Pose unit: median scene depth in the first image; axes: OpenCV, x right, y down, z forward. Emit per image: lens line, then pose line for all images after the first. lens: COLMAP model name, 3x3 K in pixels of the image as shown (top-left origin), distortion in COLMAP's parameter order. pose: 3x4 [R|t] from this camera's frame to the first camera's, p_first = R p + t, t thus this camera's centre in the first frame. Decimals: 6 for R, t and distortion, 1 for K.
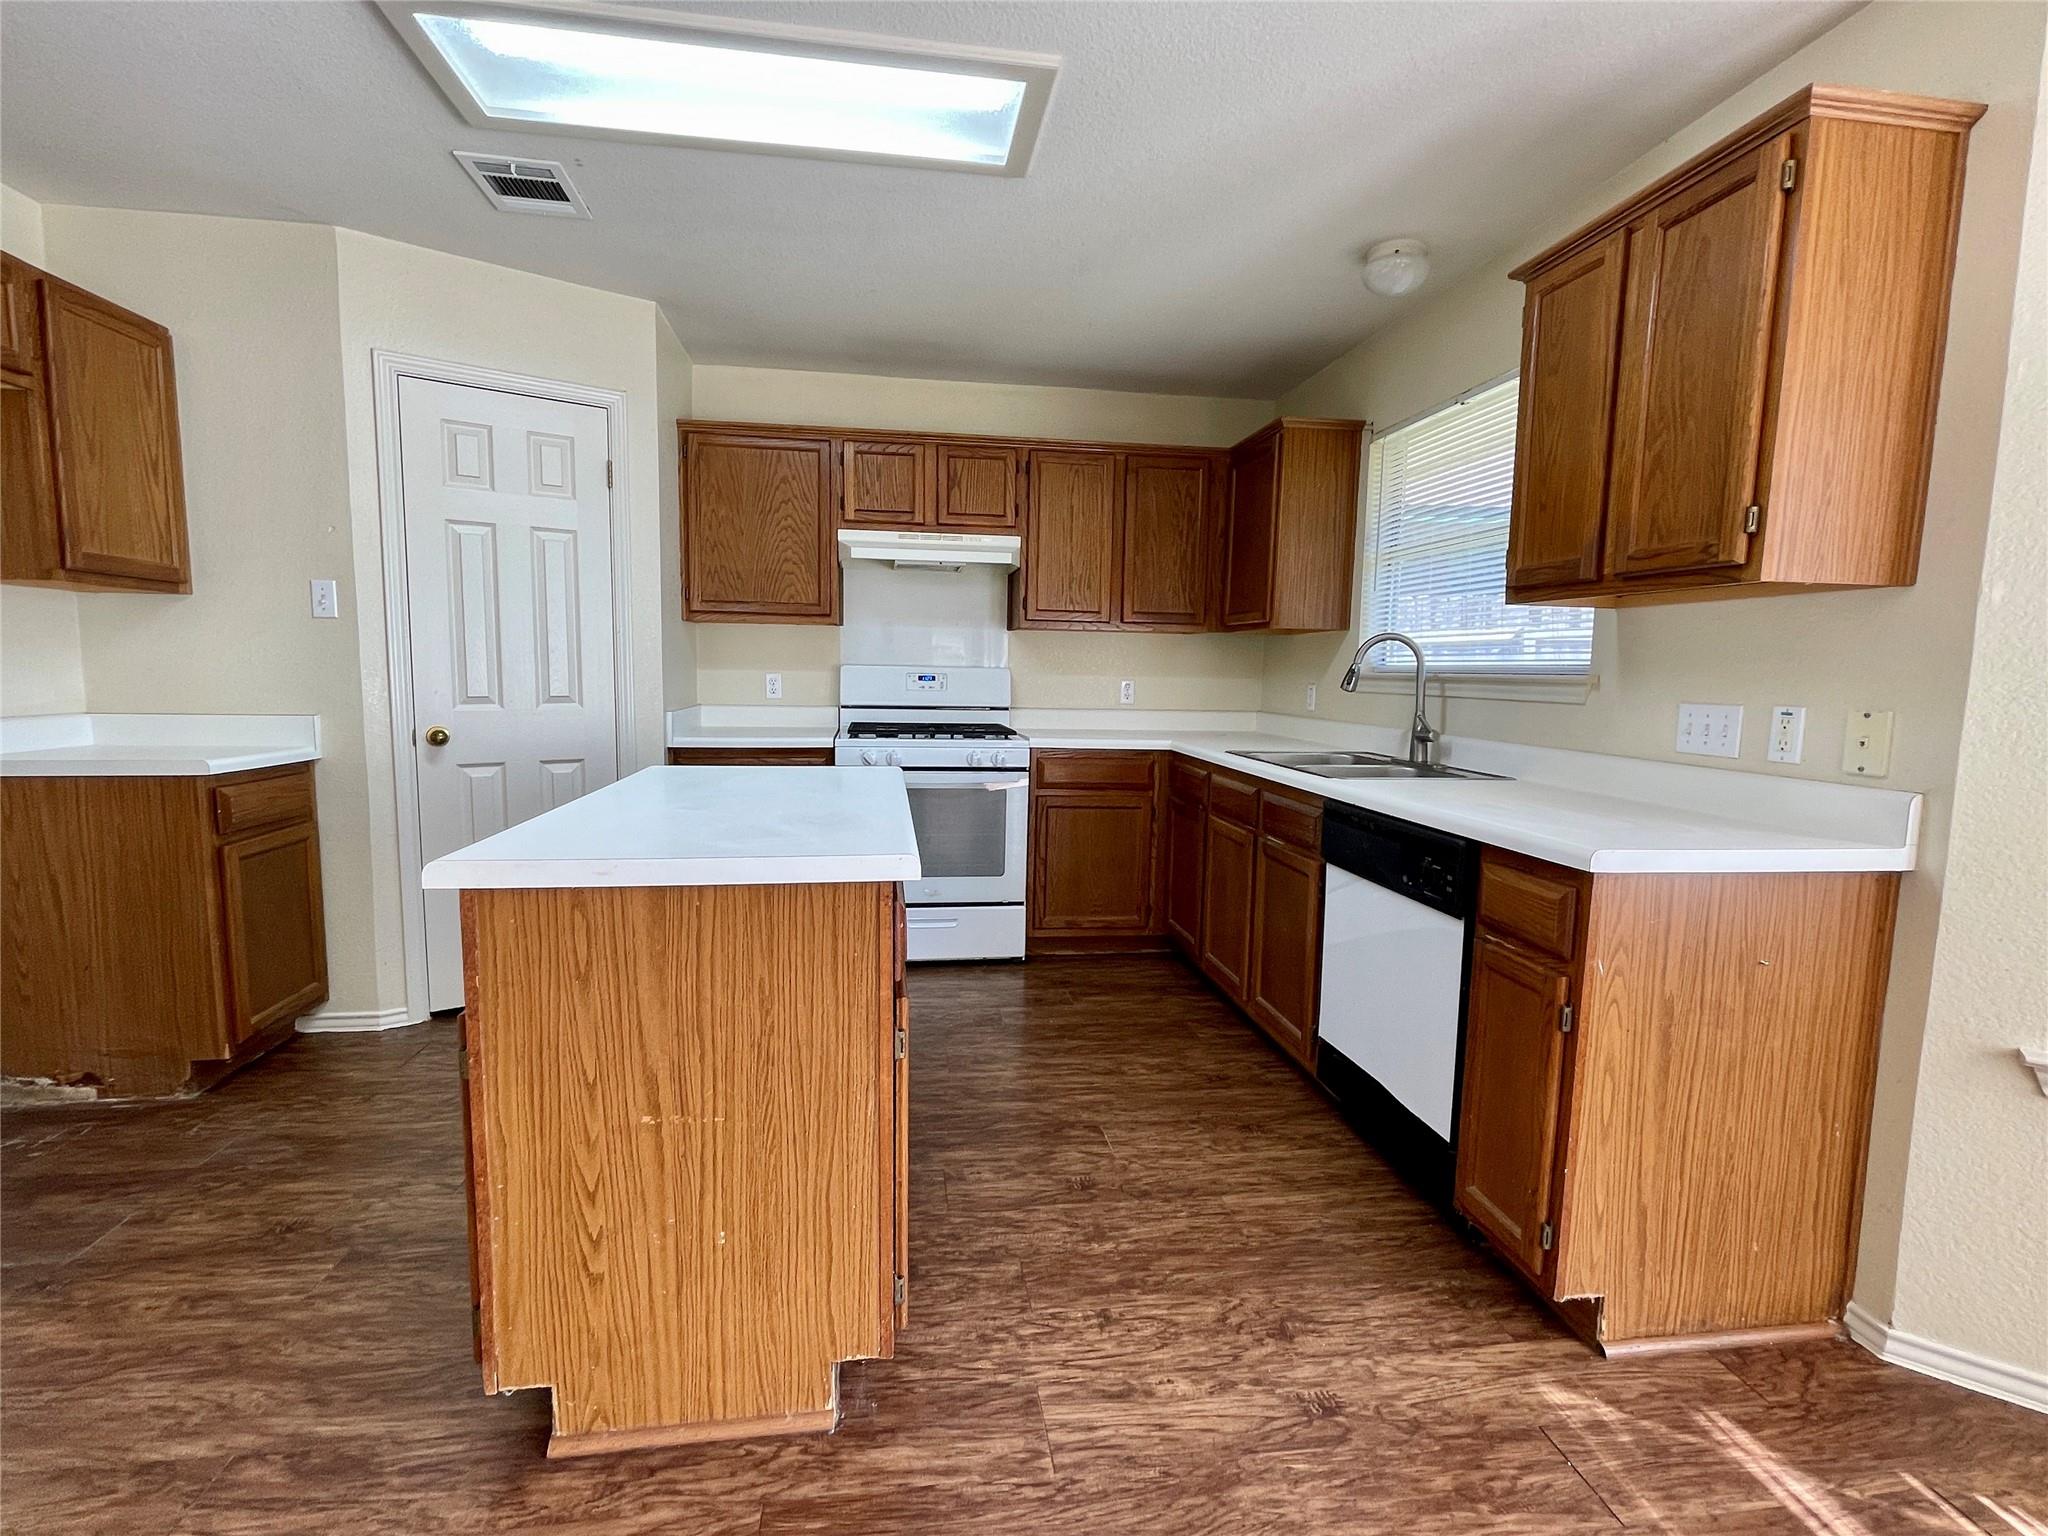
lens RADIAL K [[950.9, 0, 1017.9], [0, 950.9, 764.5], [0, 0, 1]] dist [-0.003019, 0.002397]
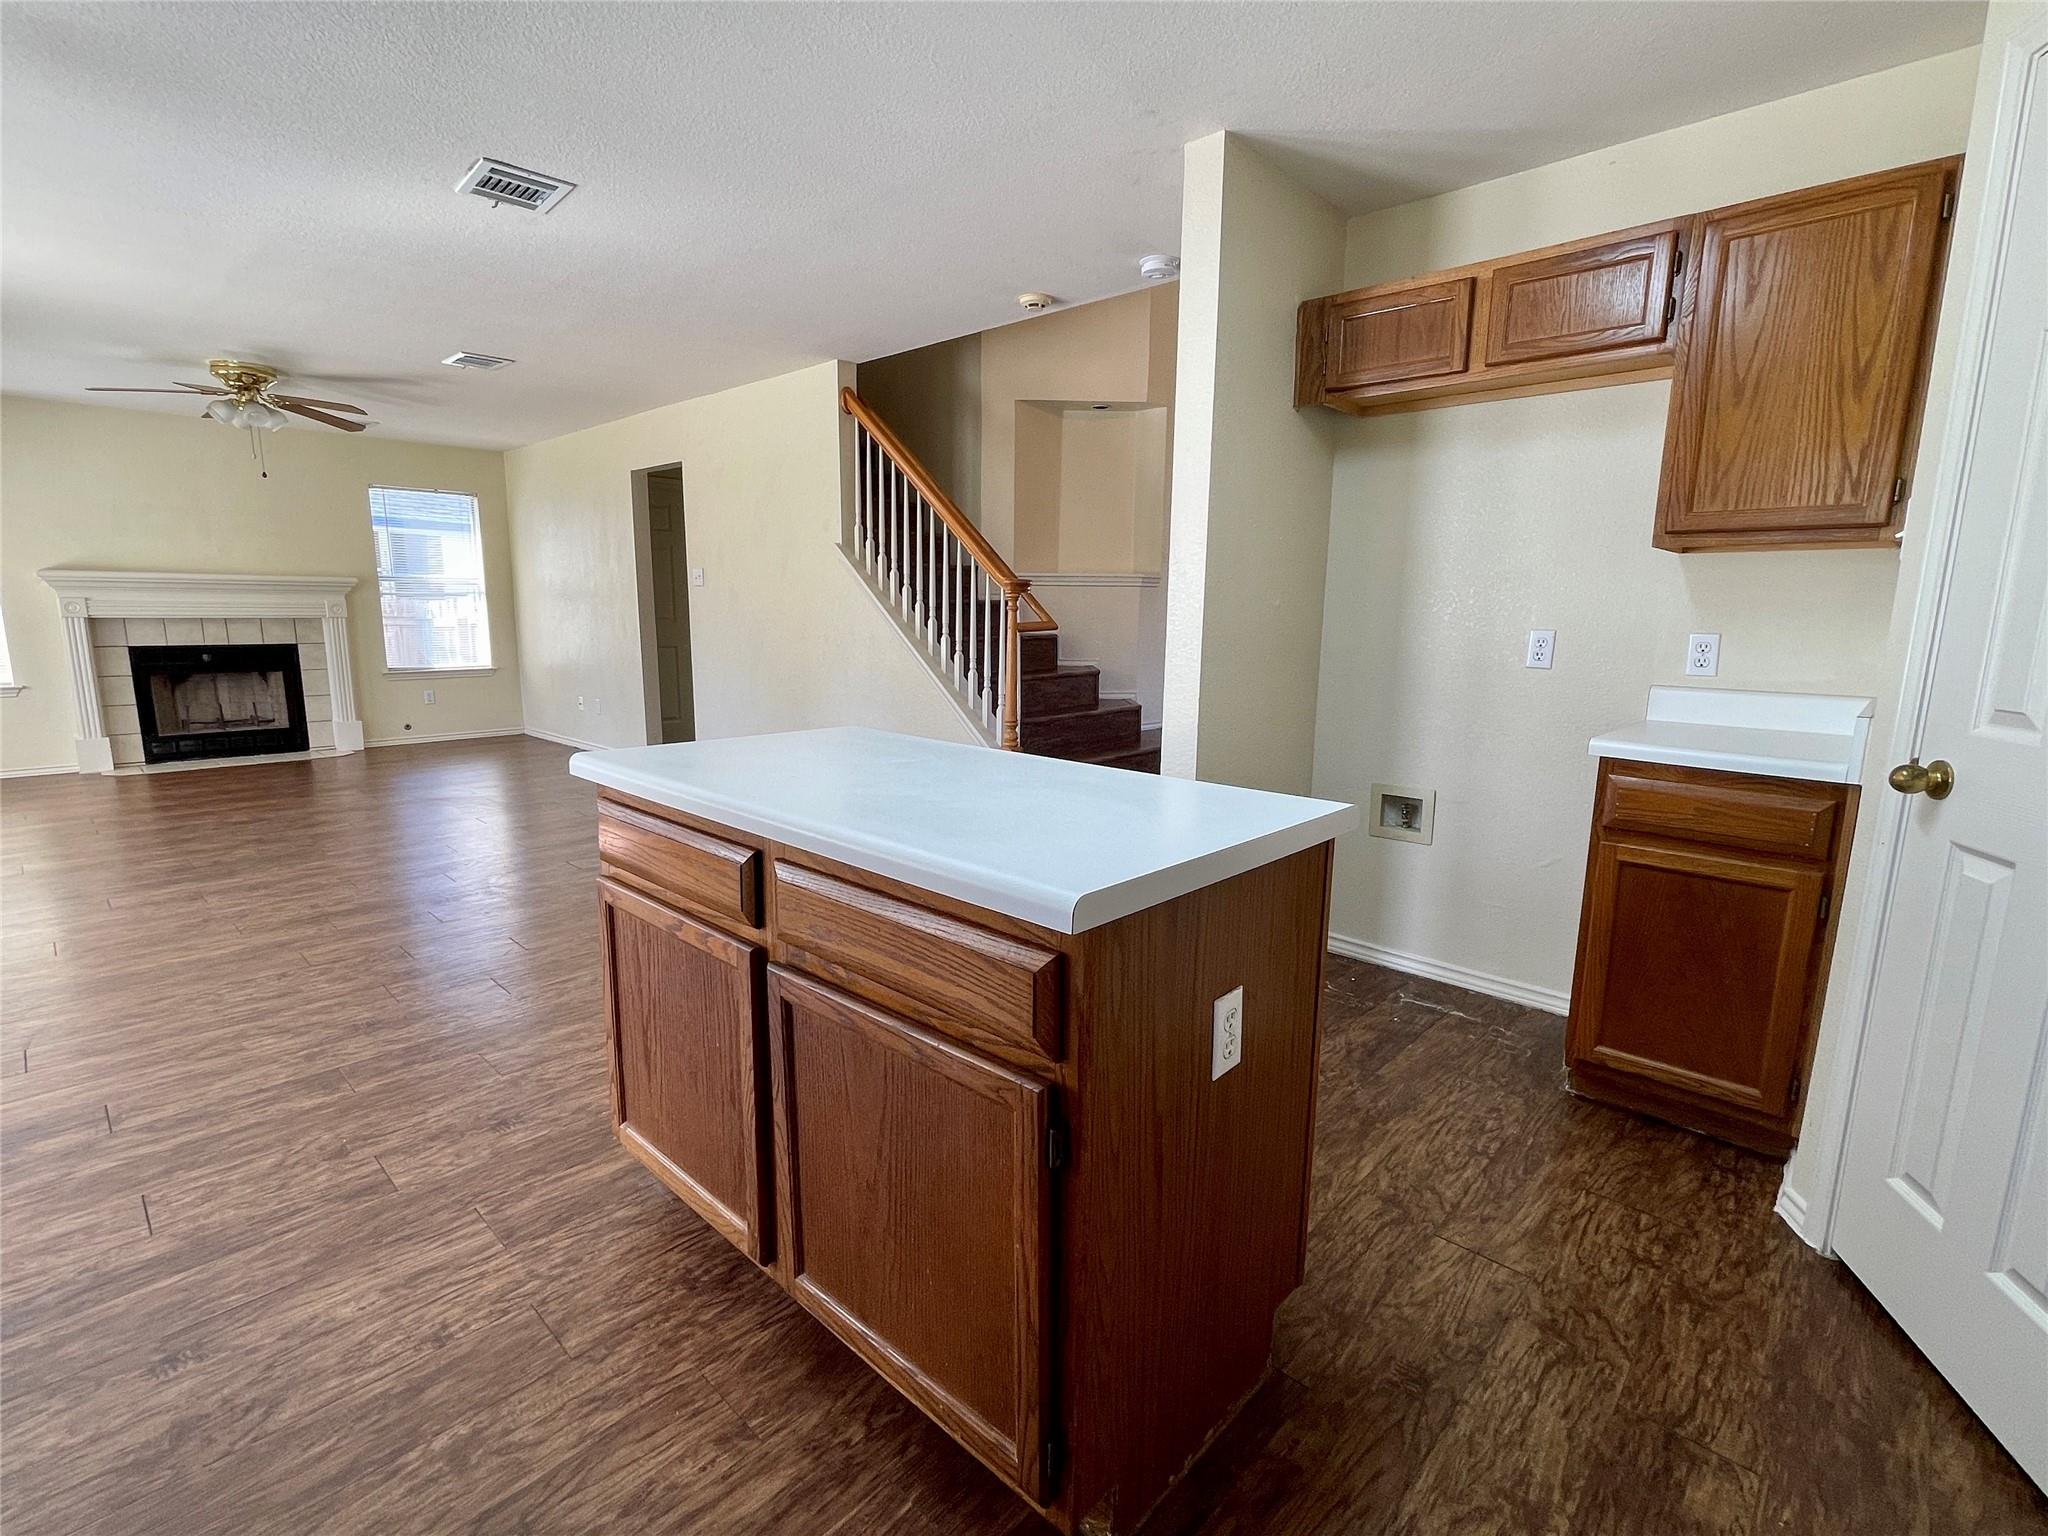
lens RADIAL K [[950.9, 0, 1018.3], [0, 950.9, 769.9], [0, 0, 1]] dist [-0.003019, 0.002397]
pose [[-0.783848, 0.078033, -0.616030, 0.121933], [-0.090773, 0.967016, 0.237993, -0.136820], [0.614282, 0.242469, -0.750910, 1.311981]]
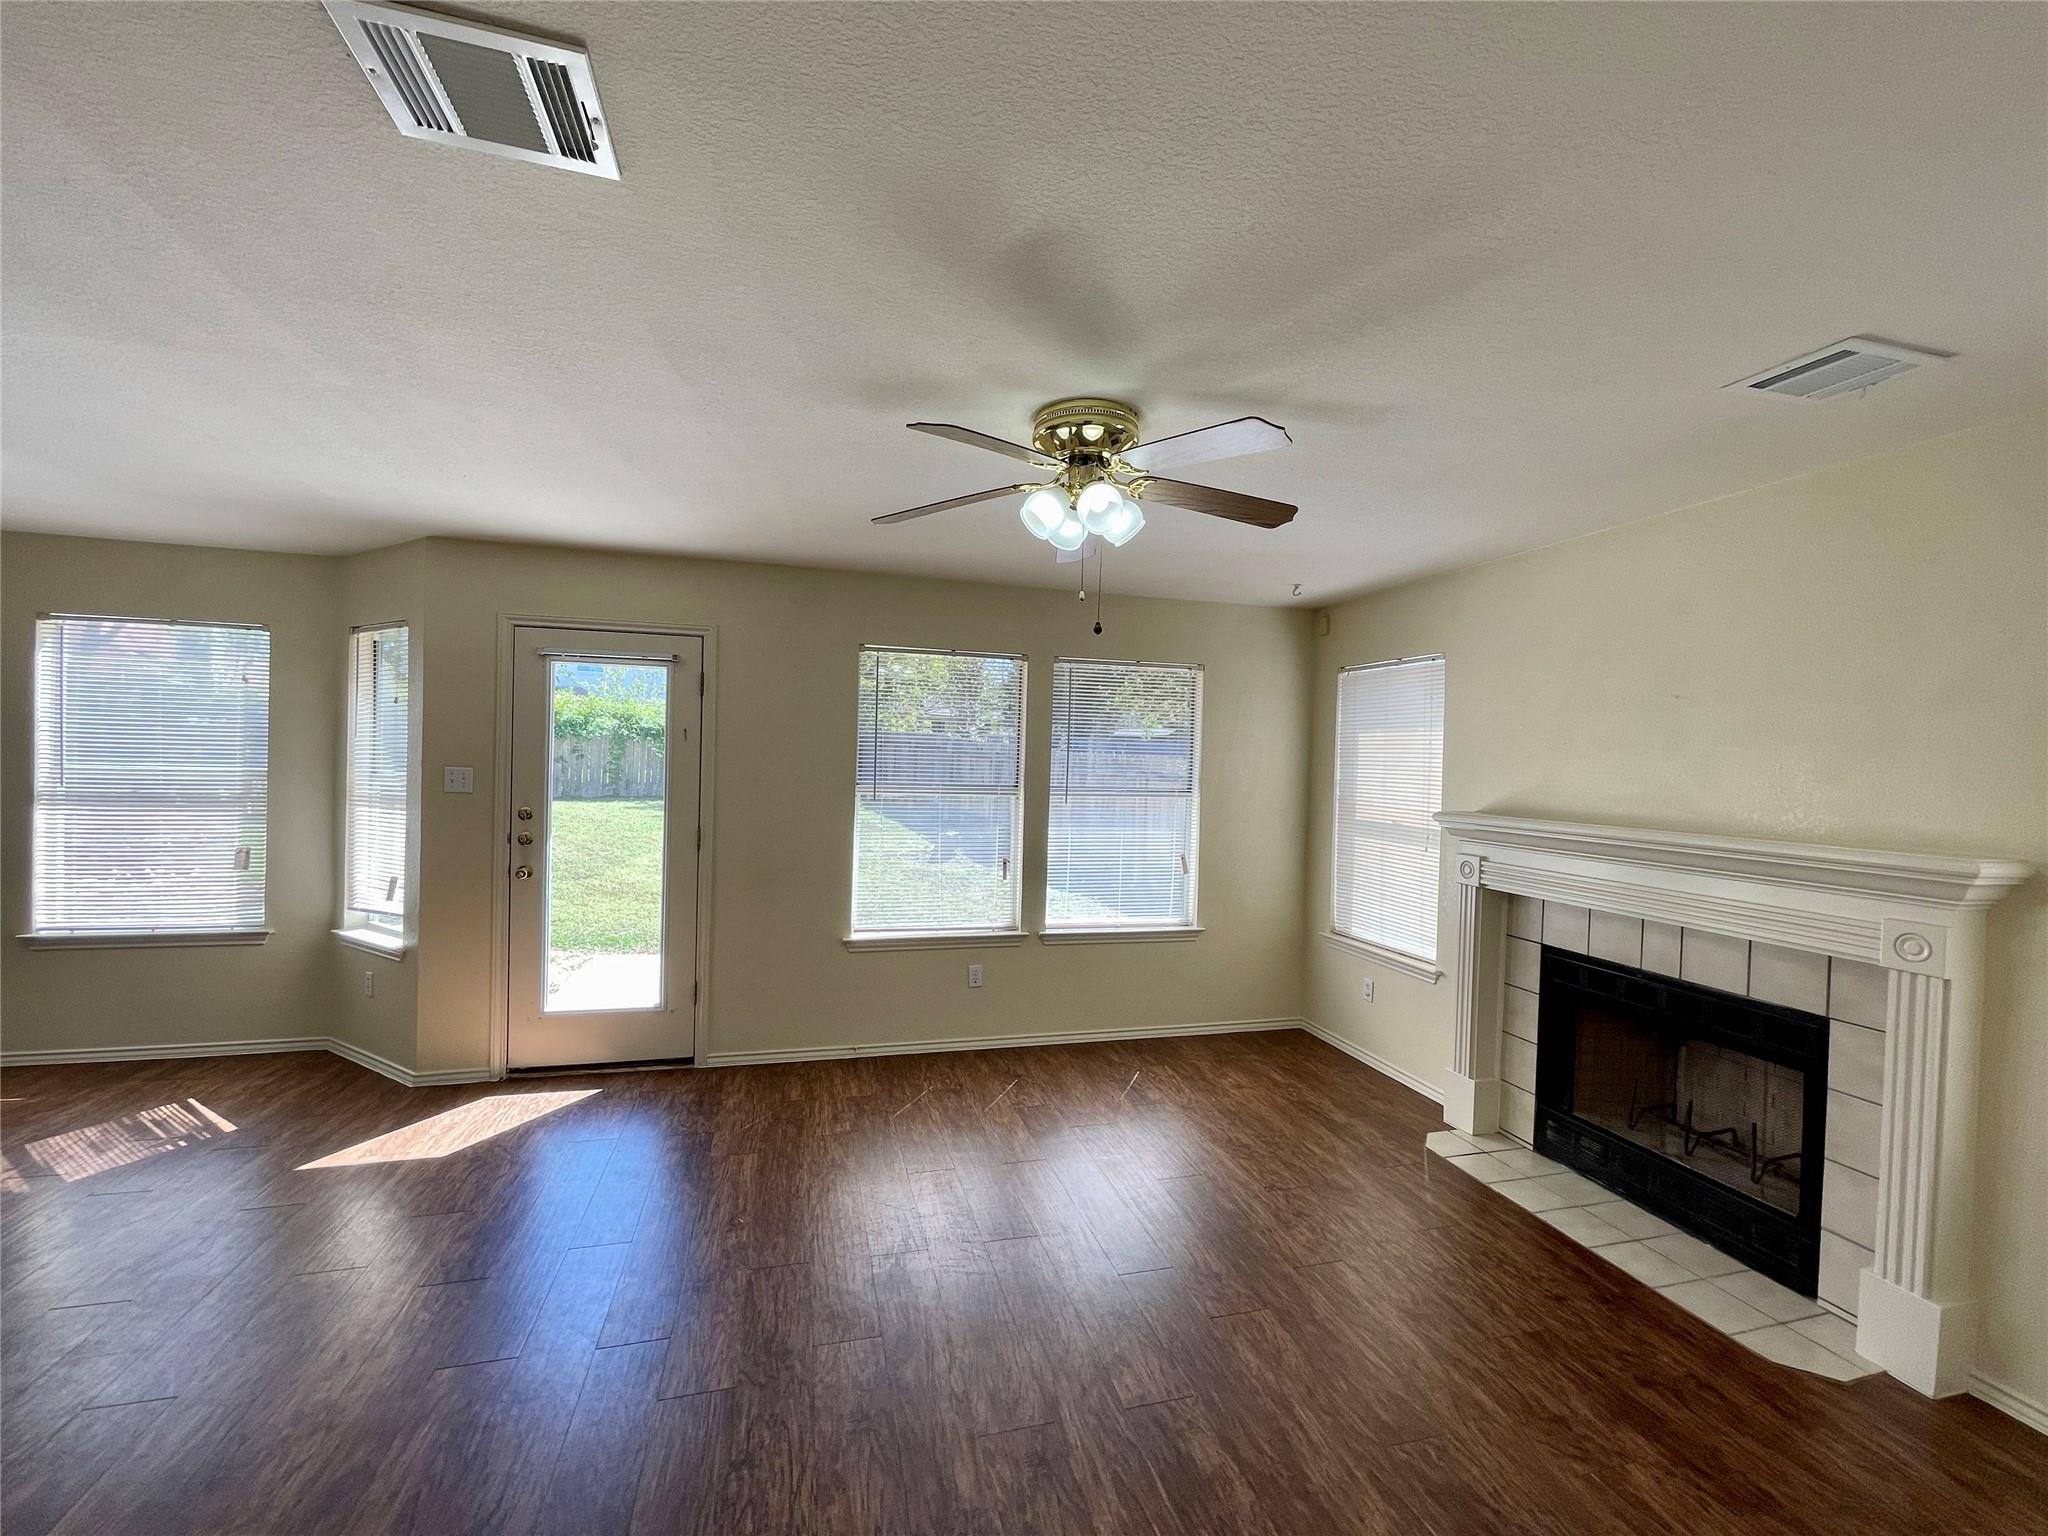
lens RADIAL K [[831.8, 0, 1016.2], [0, 831.8, 771.8], [0, 0, 1]] dist [-0.005620, 0.003157]
pose [[-0.119737, -0.036980, 0.992117, -0.795322], [0.071849, 0.996363, 0.045810, -0.013107], [-0.990202, 0.076768, -0.116645, -1.294508]]
